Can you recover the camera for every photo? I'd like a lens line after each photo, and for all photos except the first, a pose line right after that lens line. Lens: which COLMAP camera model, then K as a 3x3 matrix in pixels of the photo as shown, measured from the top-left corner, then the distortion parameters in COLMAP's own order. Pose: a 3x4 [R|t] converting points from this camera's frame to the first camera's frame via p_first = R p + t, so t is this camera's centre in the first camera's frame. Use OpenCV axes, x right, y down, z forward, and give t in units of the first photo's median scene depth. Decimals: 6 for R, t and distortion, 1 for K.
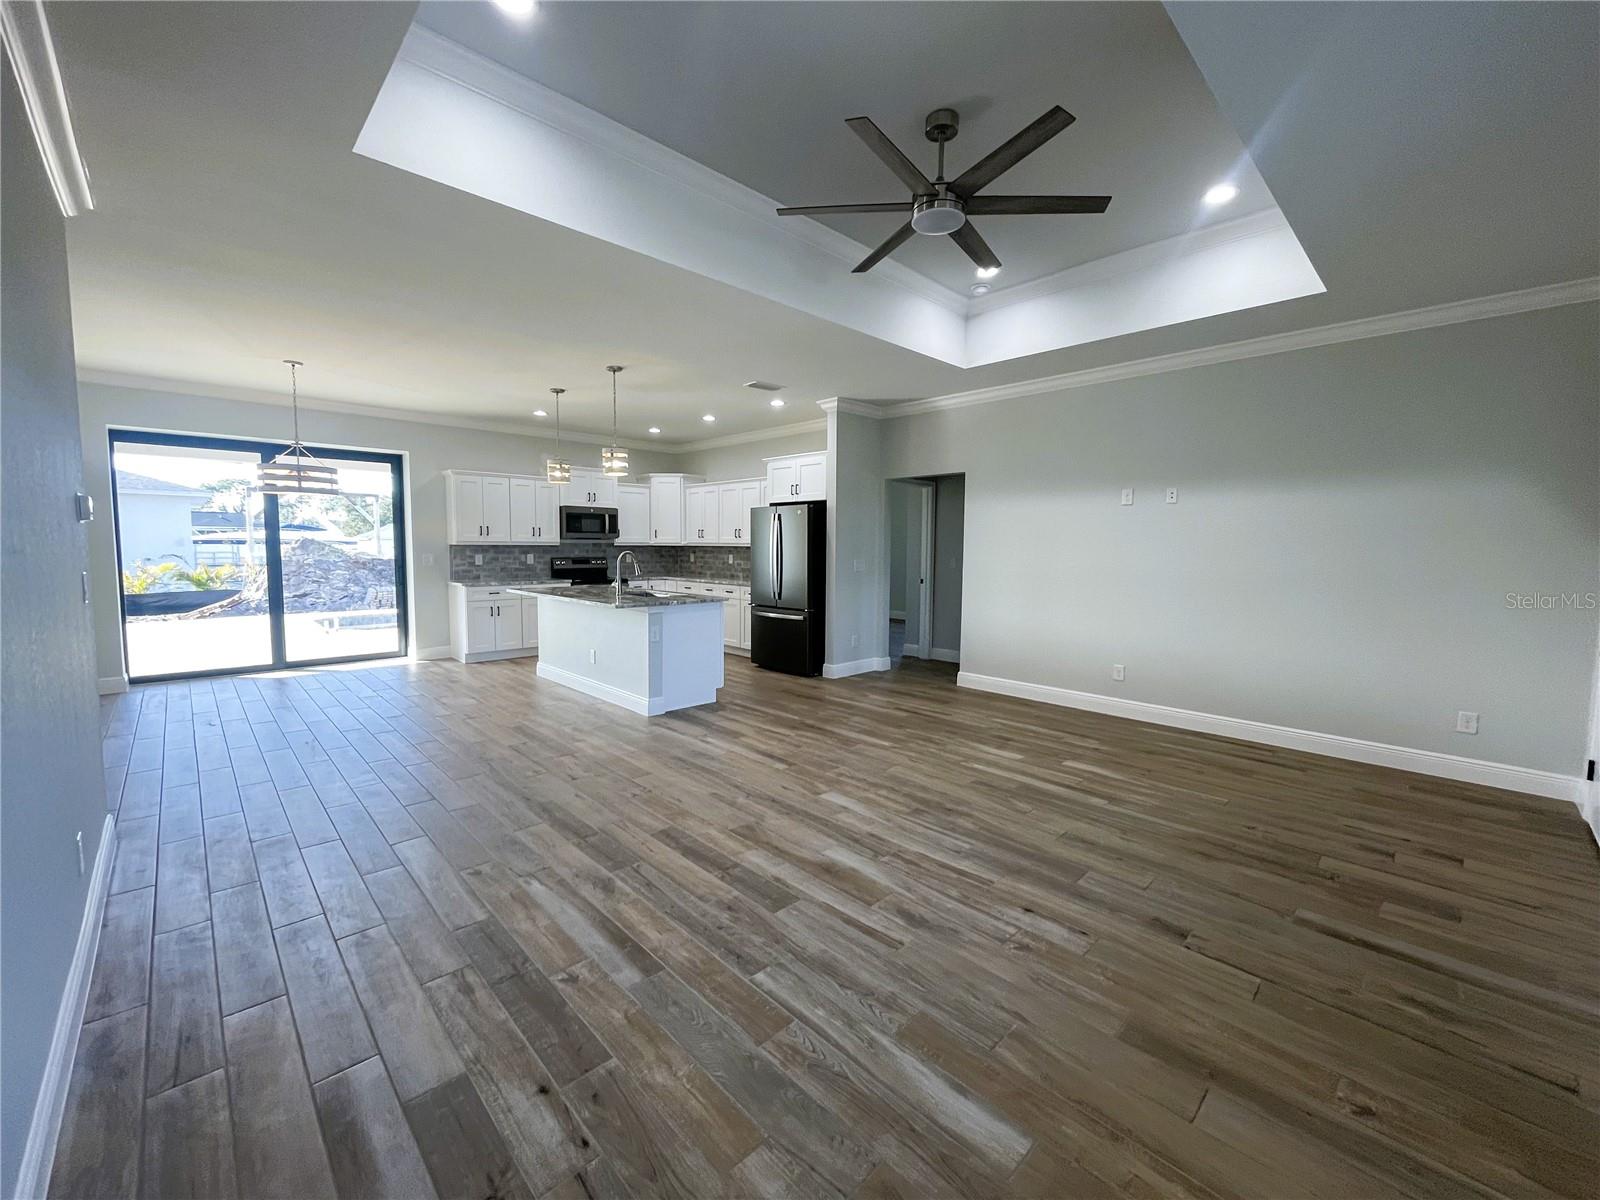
lens RADIAL K [[643.3, 0, 797.9], [0, 643.3, 595.8], [0, 0, 1]] dist [0.001387, 0.000129]
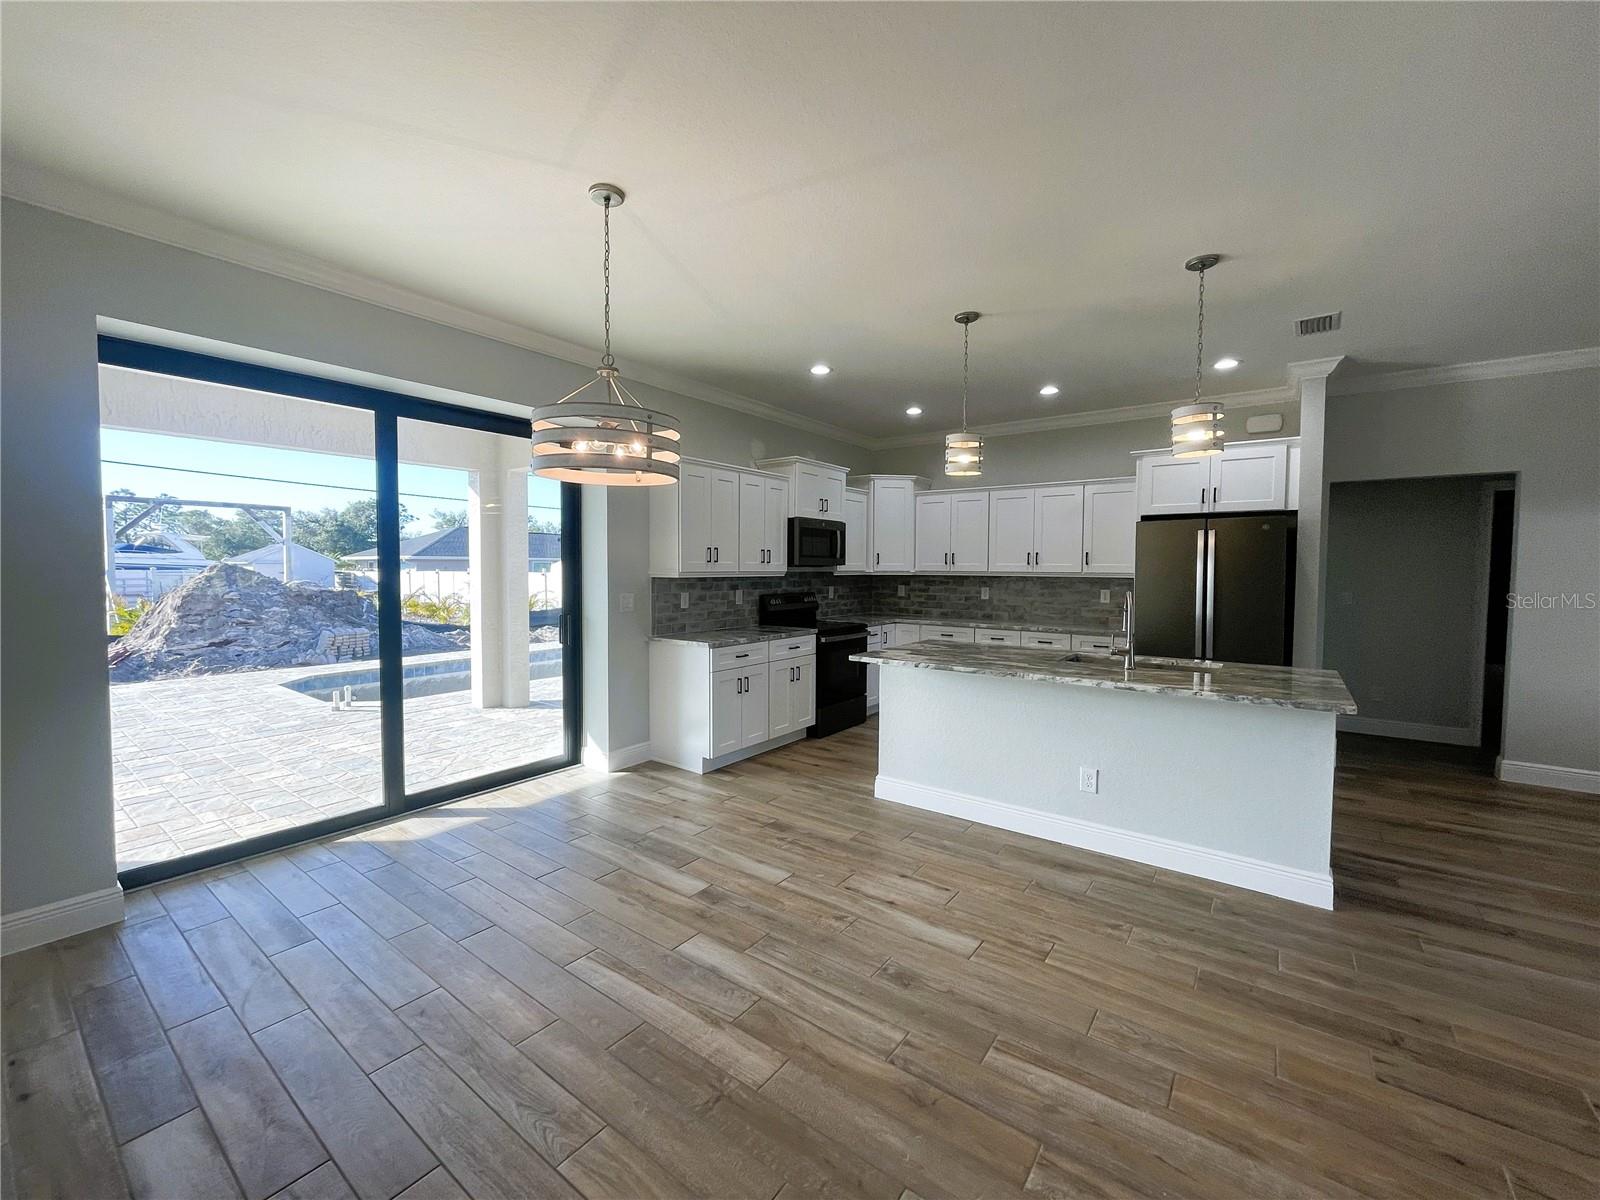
lens RADIAL K [[647.0, 0, 798.9], [0, 647.0, 592.9], [0, 0, 1]] dist [-0.000796, -0.000440]
pose [[0.986688, -0.009740, 0.162332, -0.457927], [0.015948, 0.999188, -0.036988, -0.035719], [-0.161840, 0.039084, 0.986043, 0.332644]]
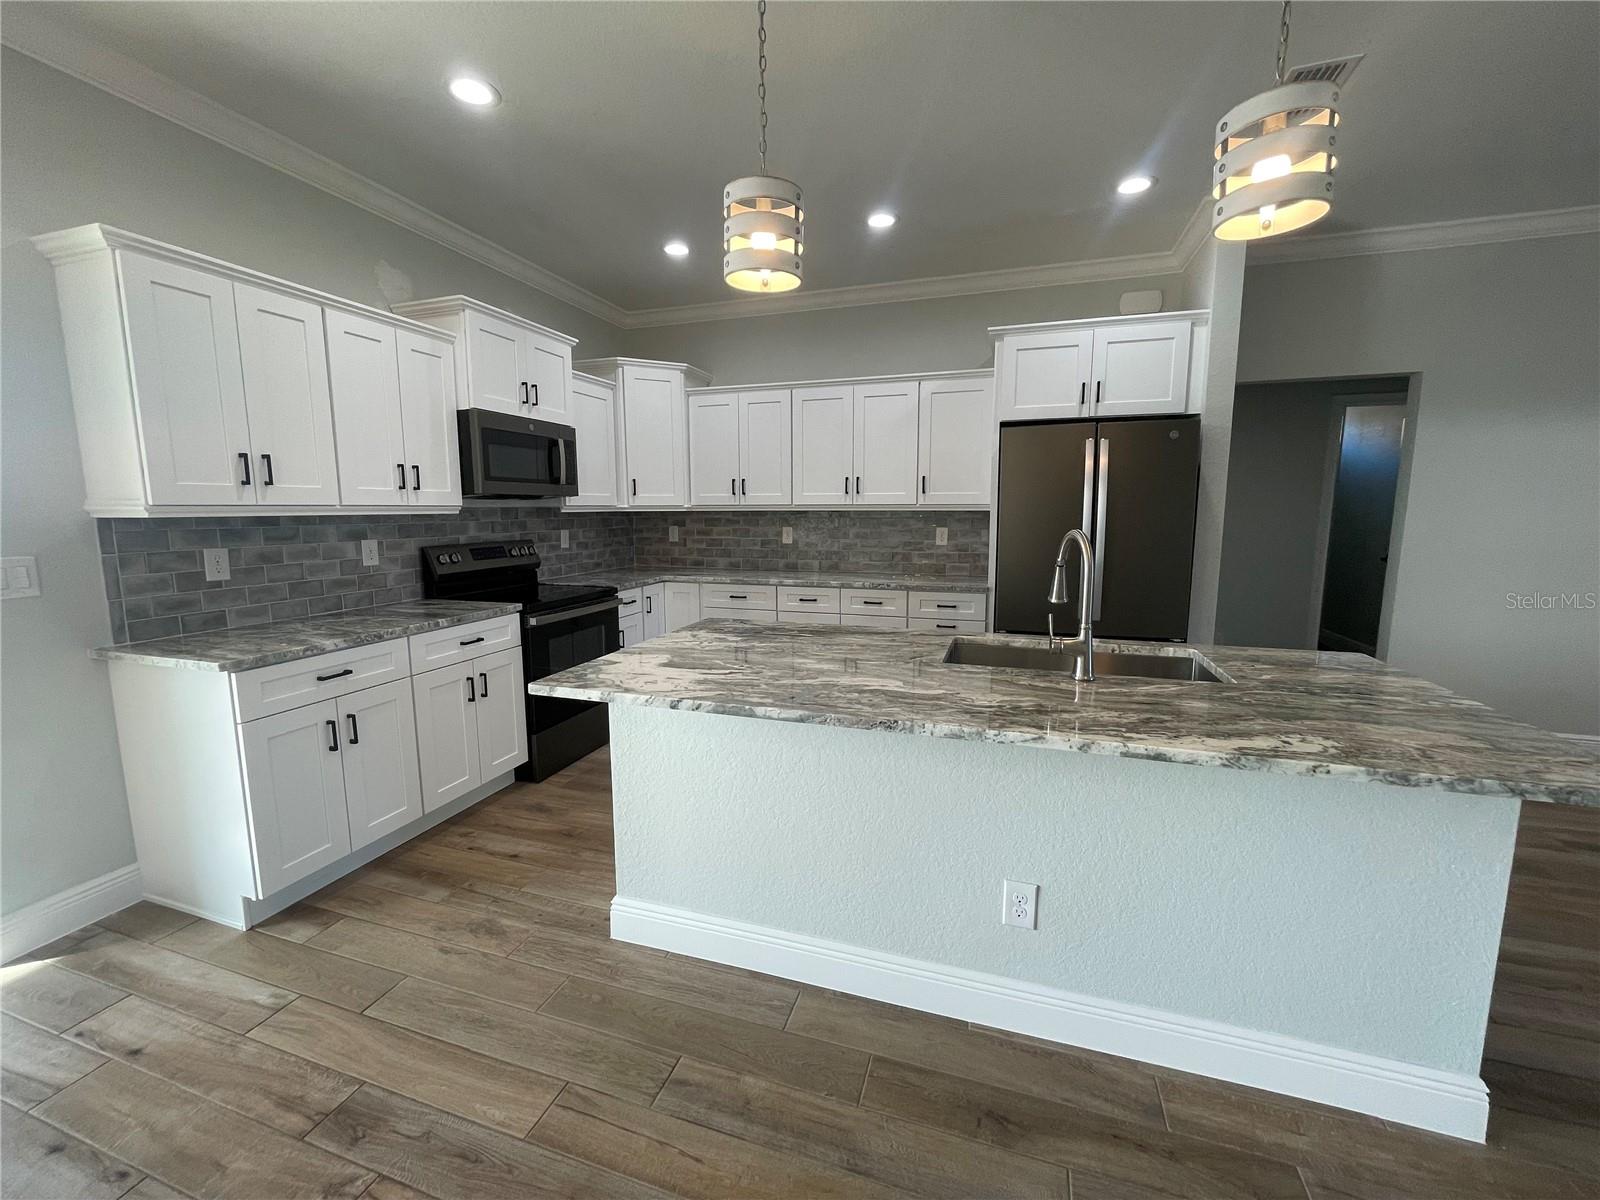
lens RADIAL K [[647.0, 0, 798.9], [0, 647.0, 592.9], [0, 0, 1]] dist [-0.000796, -0.000440]
pose [[0.884973, -0.071949, 0.460049, -0.366740], [0.048059, 0.996827, 0.063449, -0.045597], [-0.463155, -0.034041, 0.885623, 0.554325]]
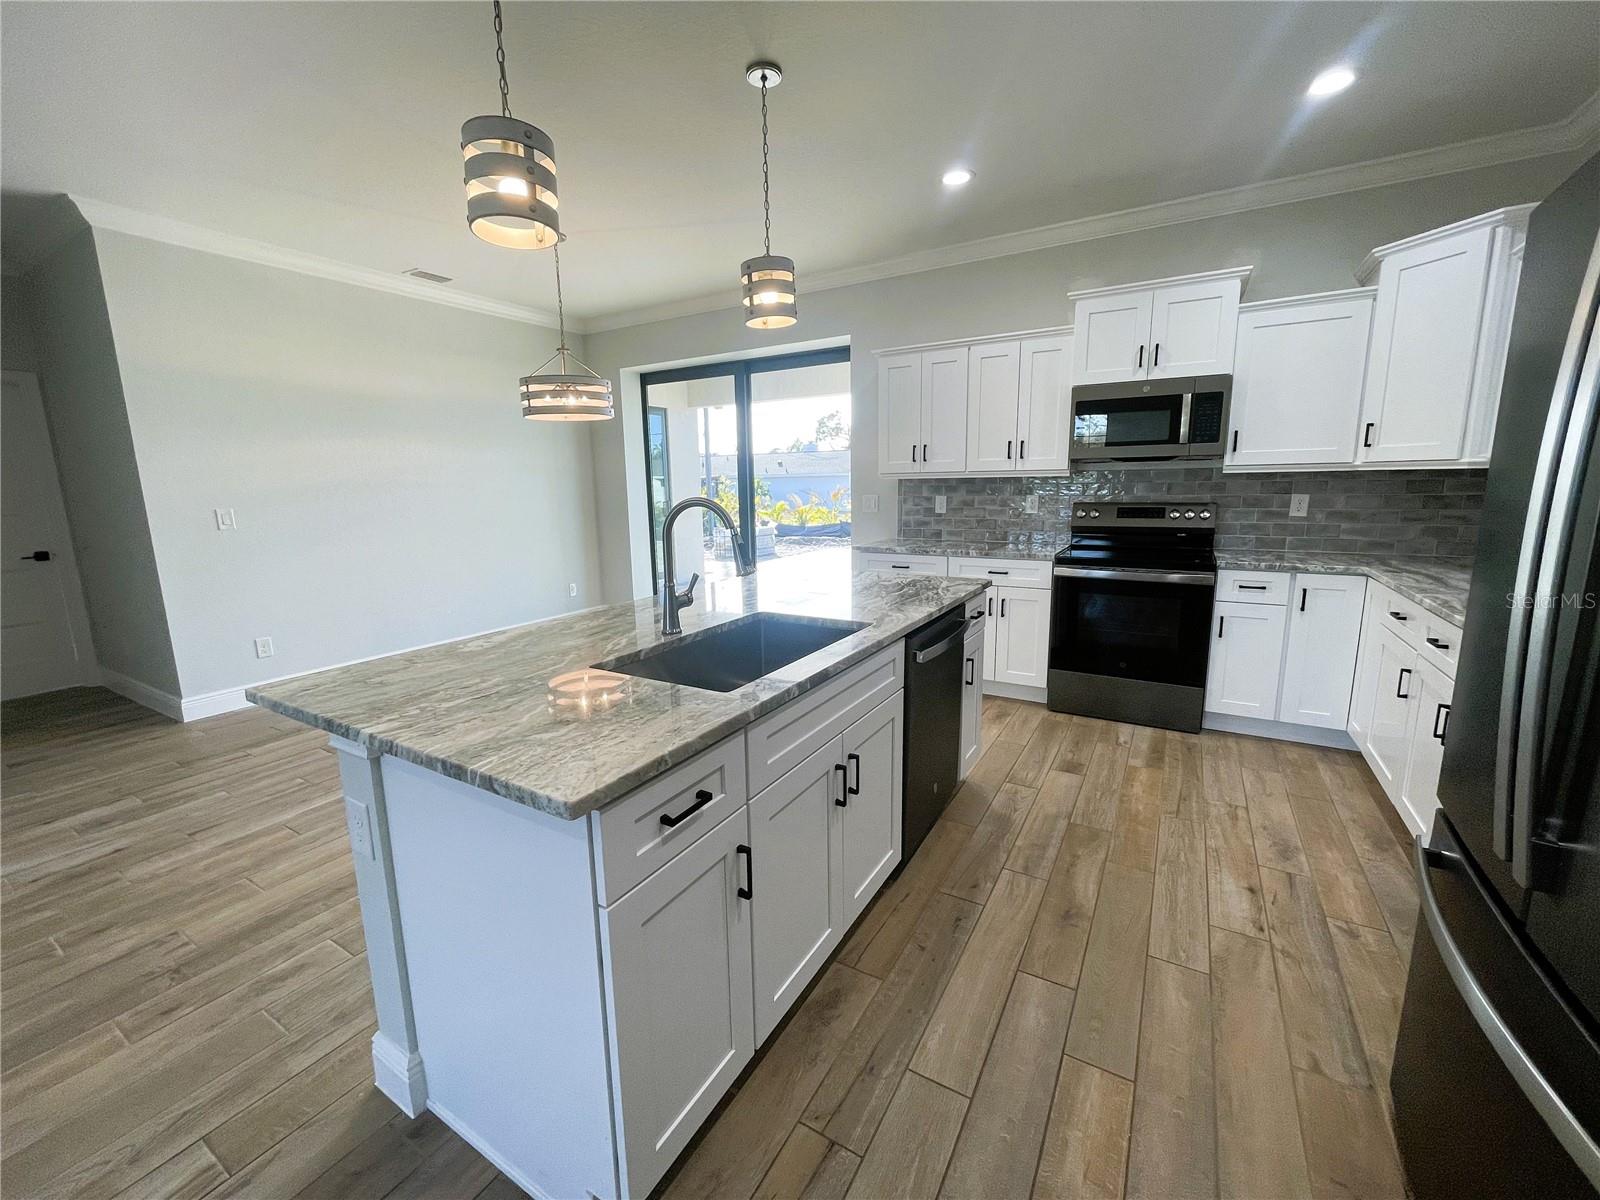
lens RADIAL K [[647.0, 0, 798.9], [0, 647.0, 592.9], [0, 0, 1]] dist [-0.000796, -0.000440]
pose [[0.262124, 0.153582, -0.952735, 0.036717], [-0.058341, 0.987971, 0.143211, -0.049952], [0.963269, 0.018045, 0.267931, 0.677187]]
